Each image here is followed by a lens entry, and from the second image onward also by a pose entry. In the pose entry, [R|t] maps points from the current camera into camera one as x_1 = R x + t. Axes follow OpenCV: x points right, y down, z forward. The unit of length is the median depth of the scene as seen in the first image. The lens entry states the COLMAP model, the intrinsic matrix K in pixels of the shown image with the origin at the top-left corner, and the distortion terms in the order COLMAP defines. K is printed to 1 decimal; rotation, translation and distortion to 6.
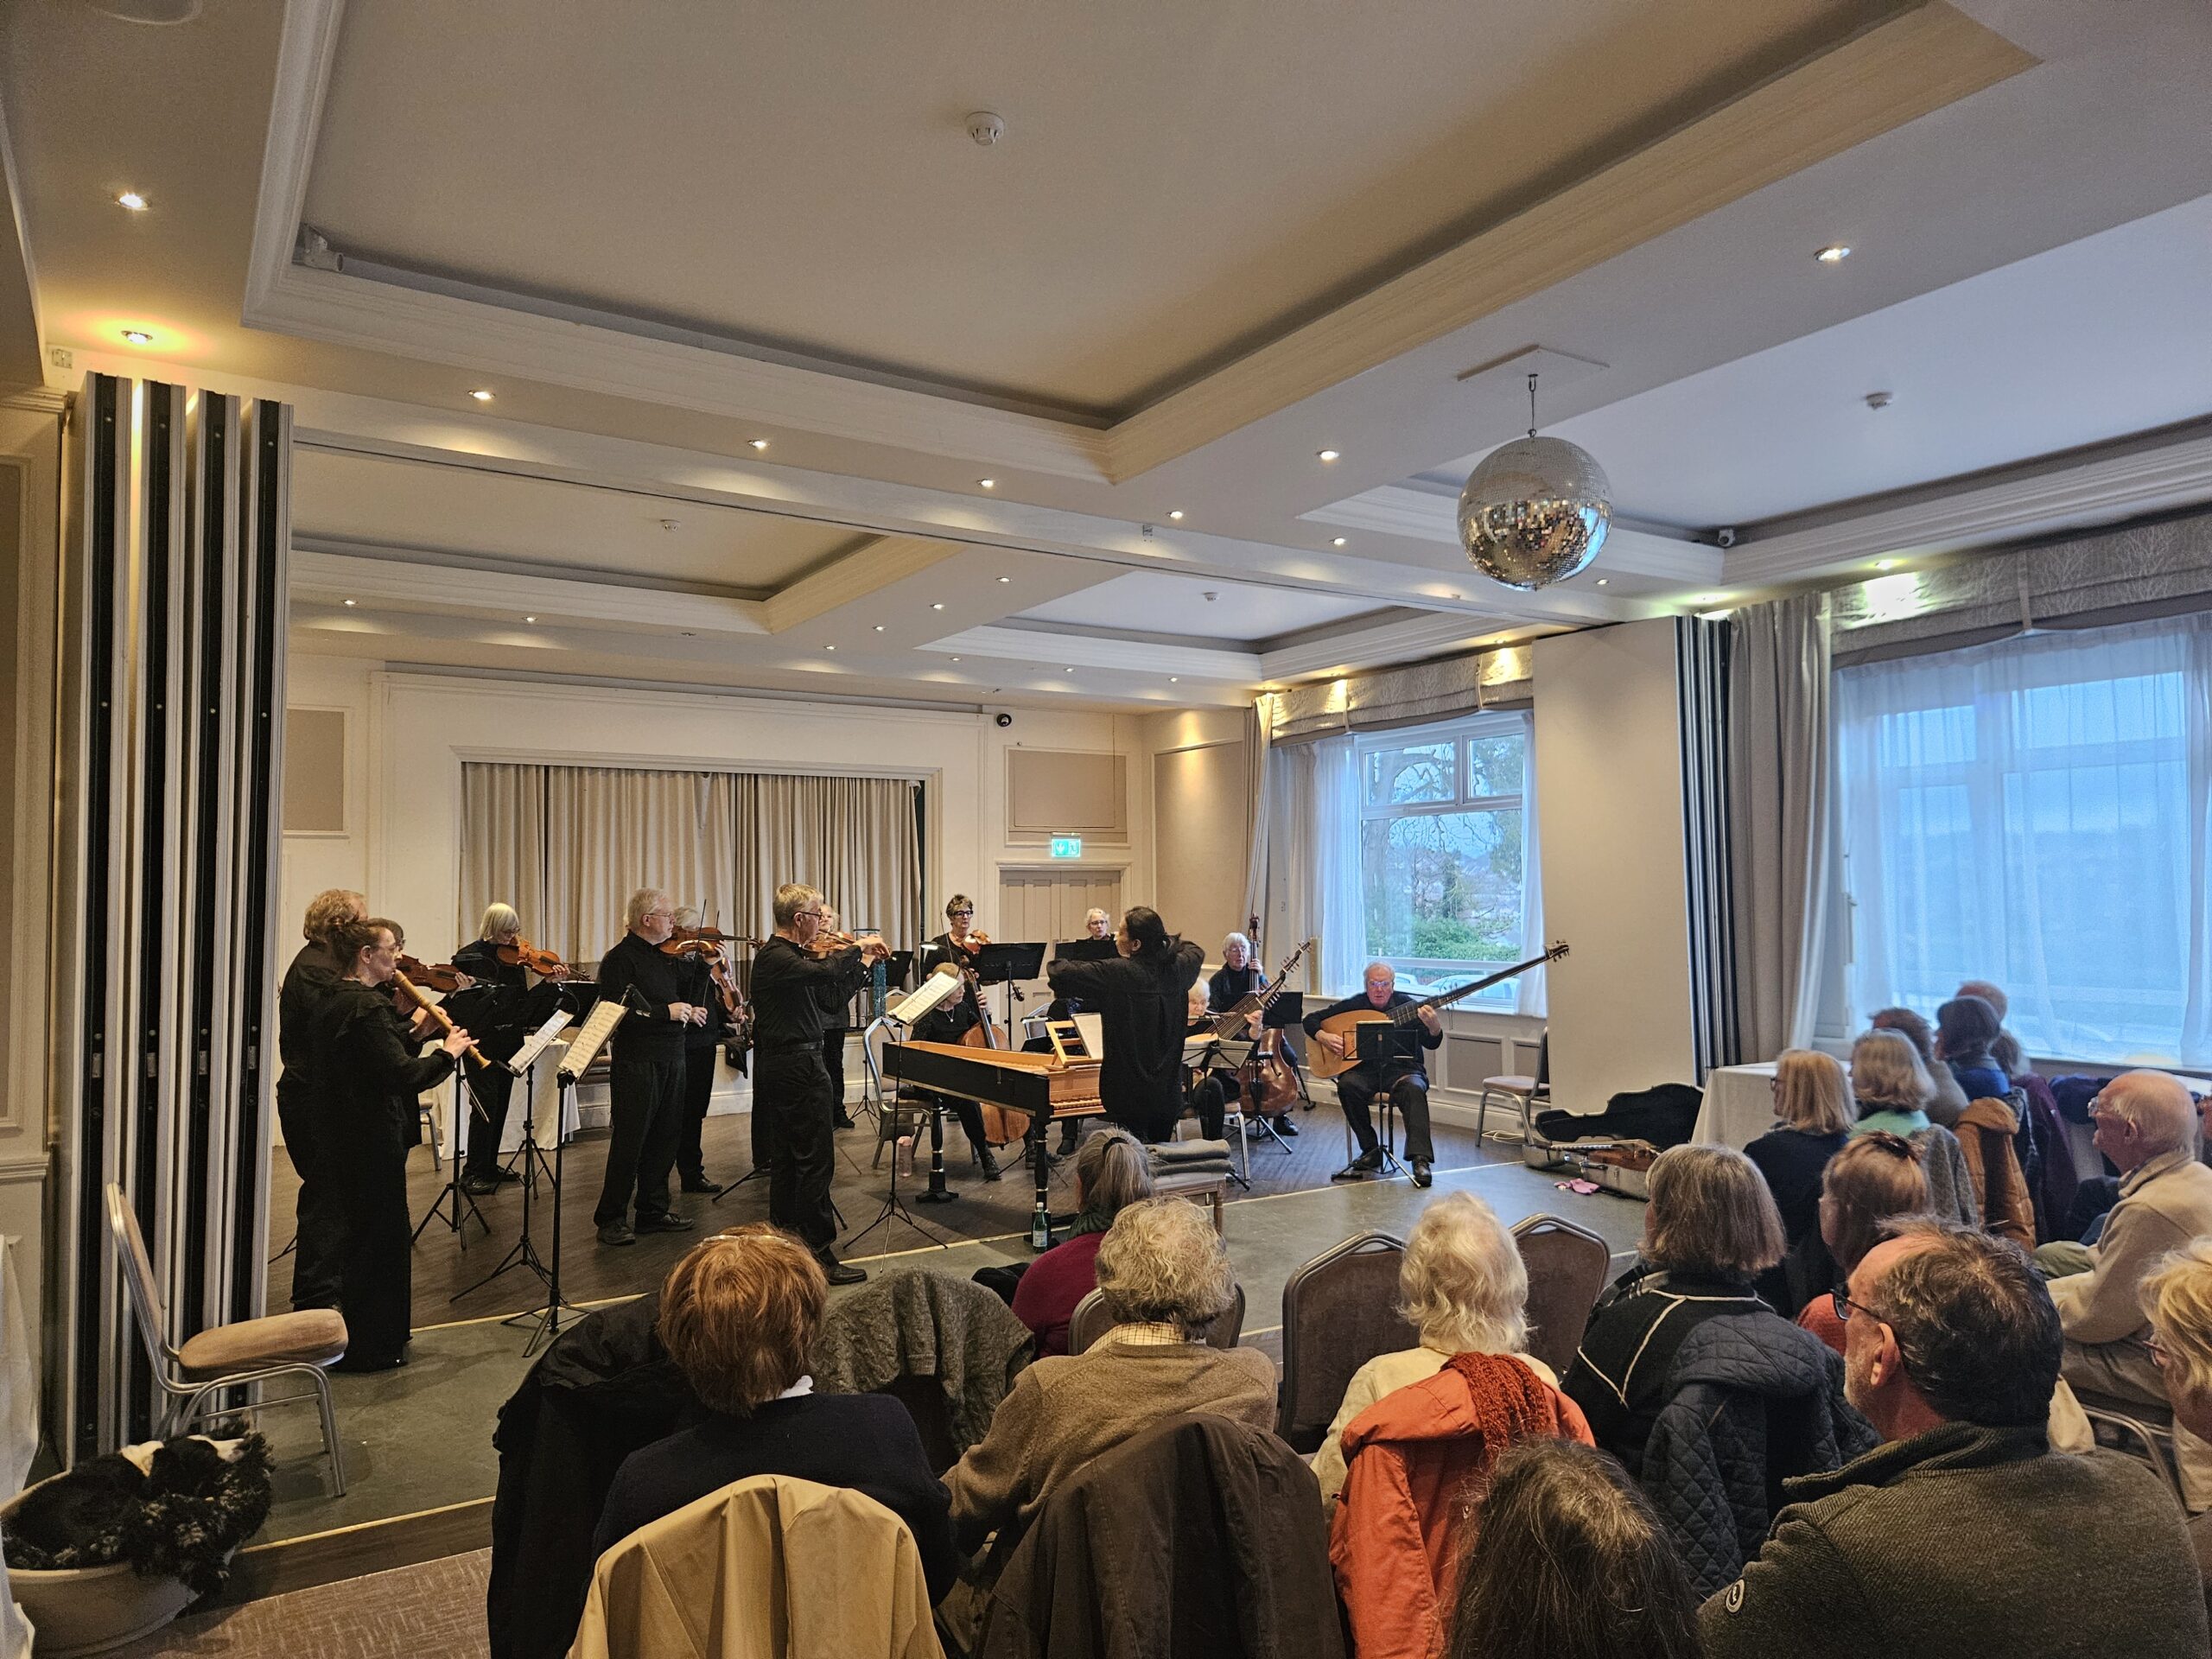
lens RADIAL K [[1486.9, 0, 1133.6], [0, 1486.9, 832.0], [0, 0, 1]] dist [0.083955, -0.119511]
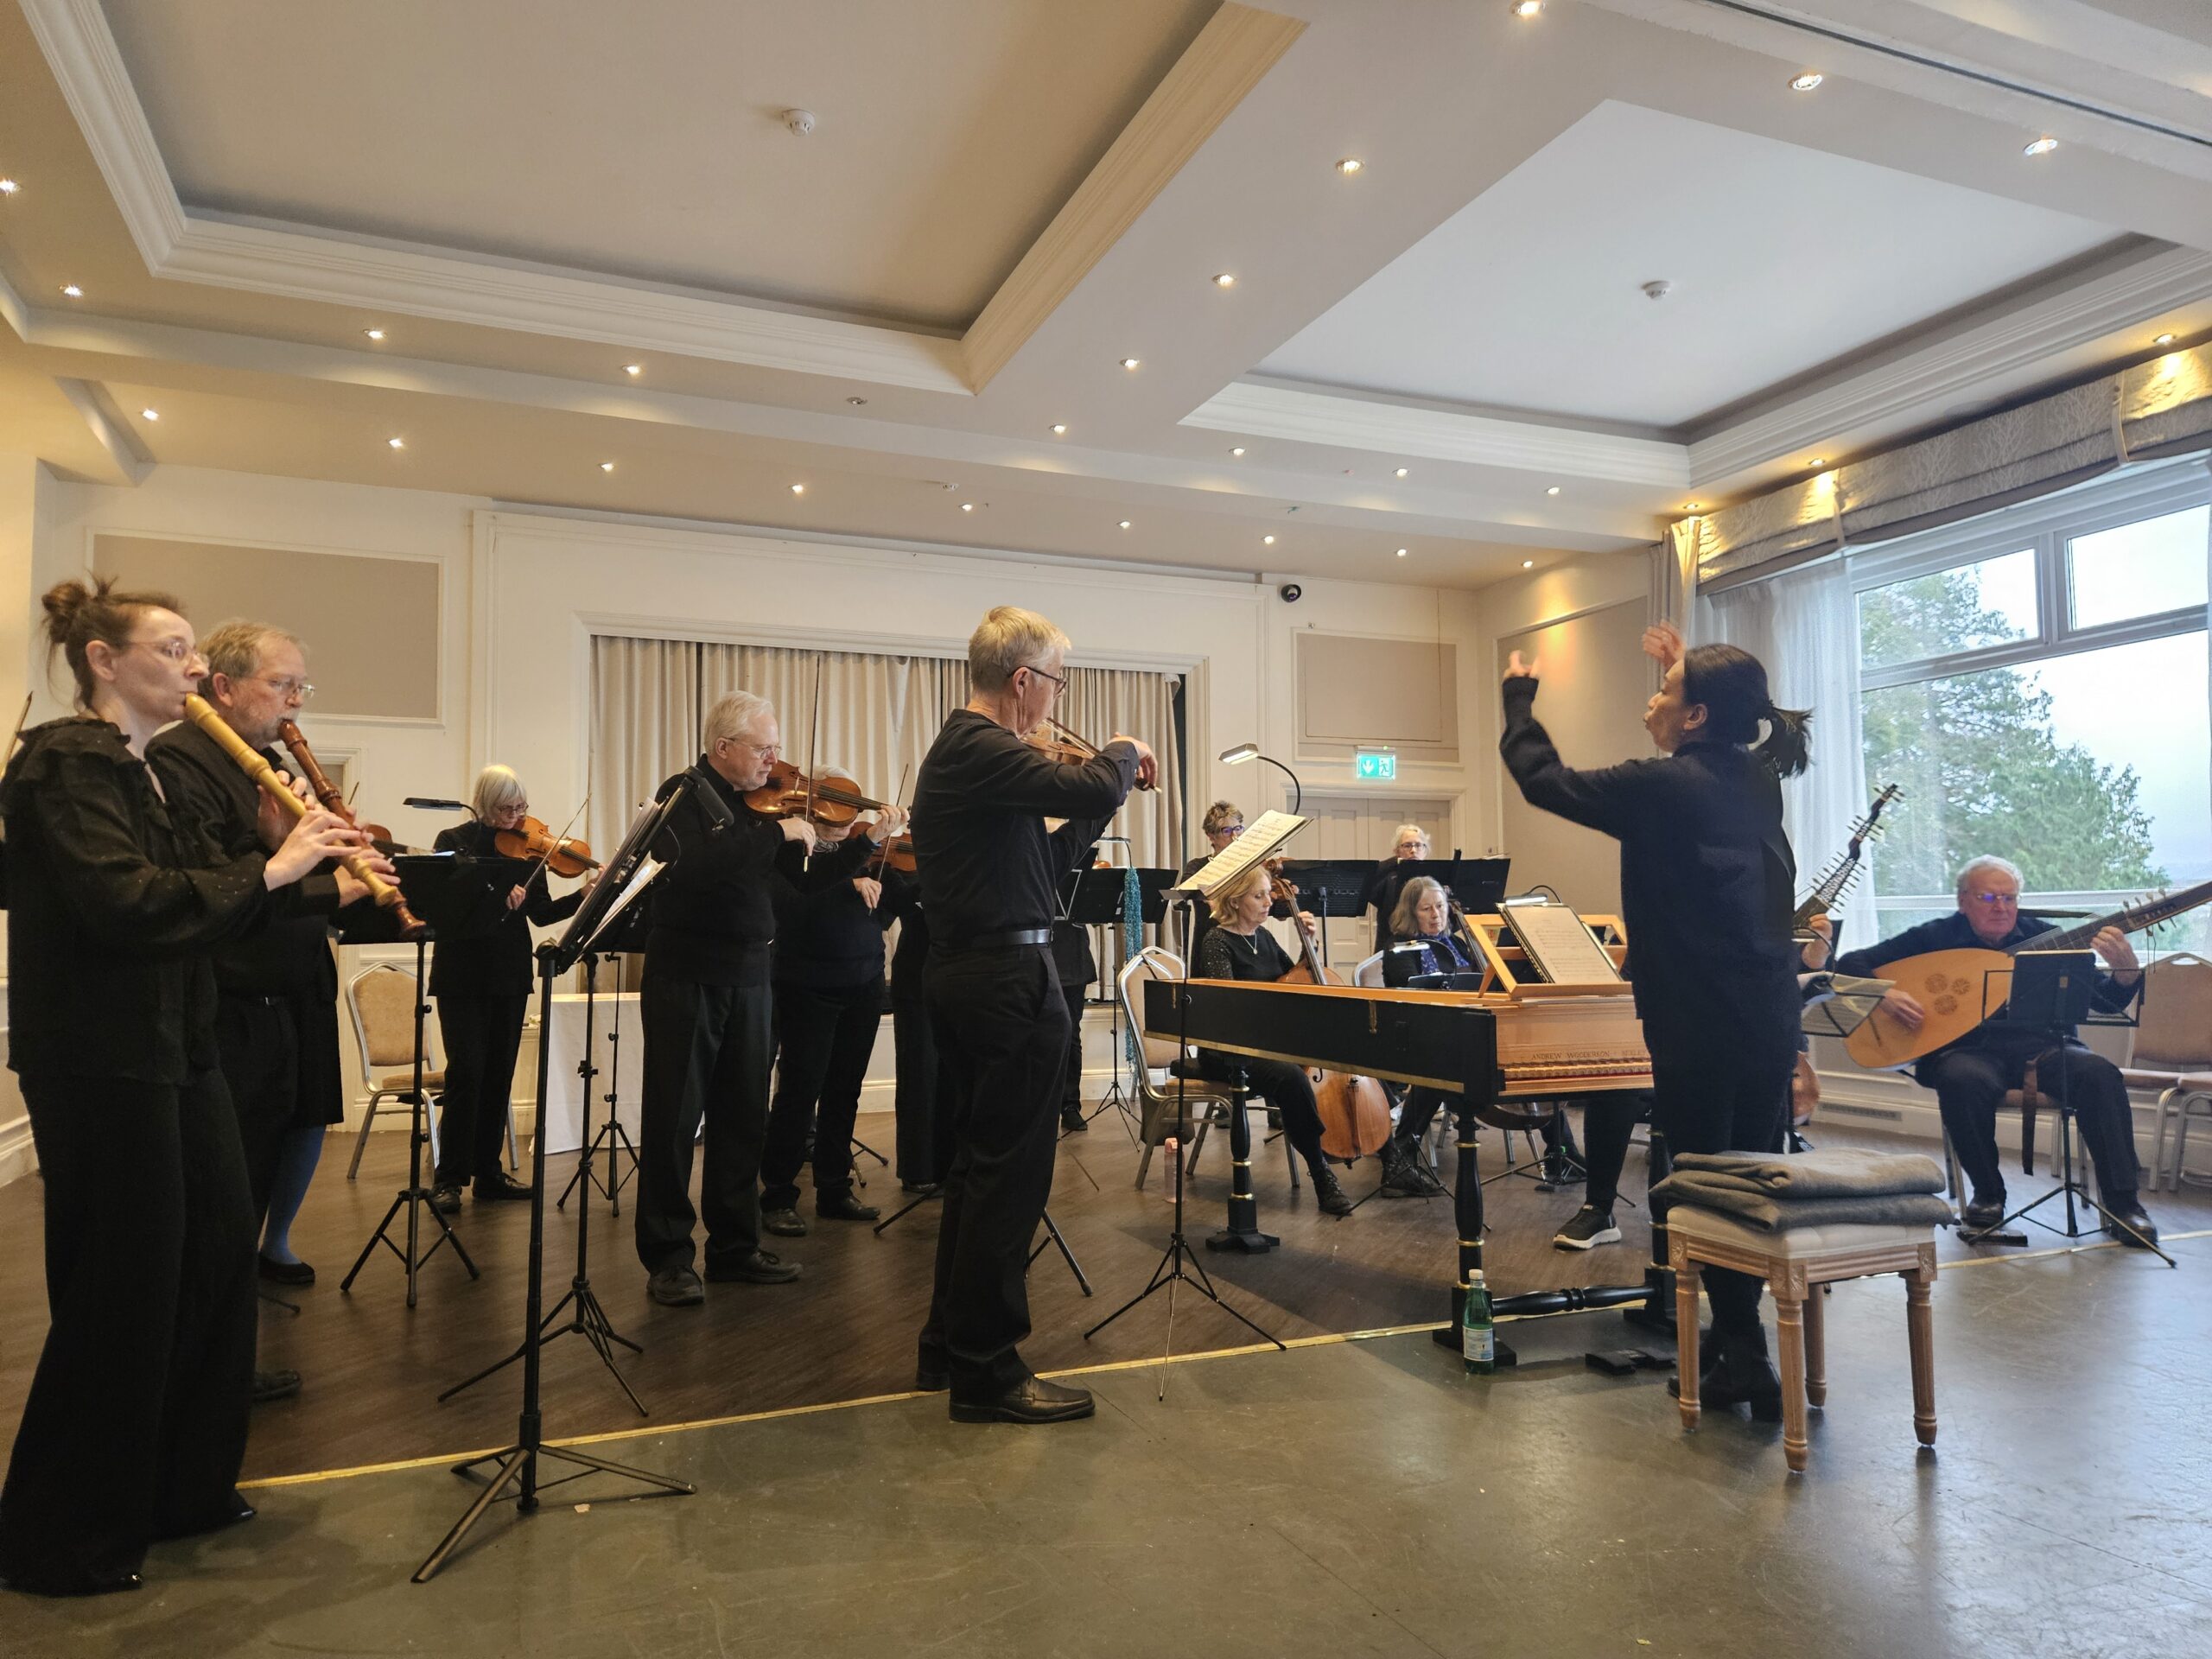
lens RADIAL K [[1488.7, 0, 1077.7], [0, 1488.7, 828.7], [0, 0, 1]] dist [0.082881, -0.082993]
pose [[0.980821, -0.011921, -0.194544, -0.061444], [0.007598, 0.999708, -0.022953, 0.075087], [0.194760, 0.021035, 0.980625, 0.321954]]
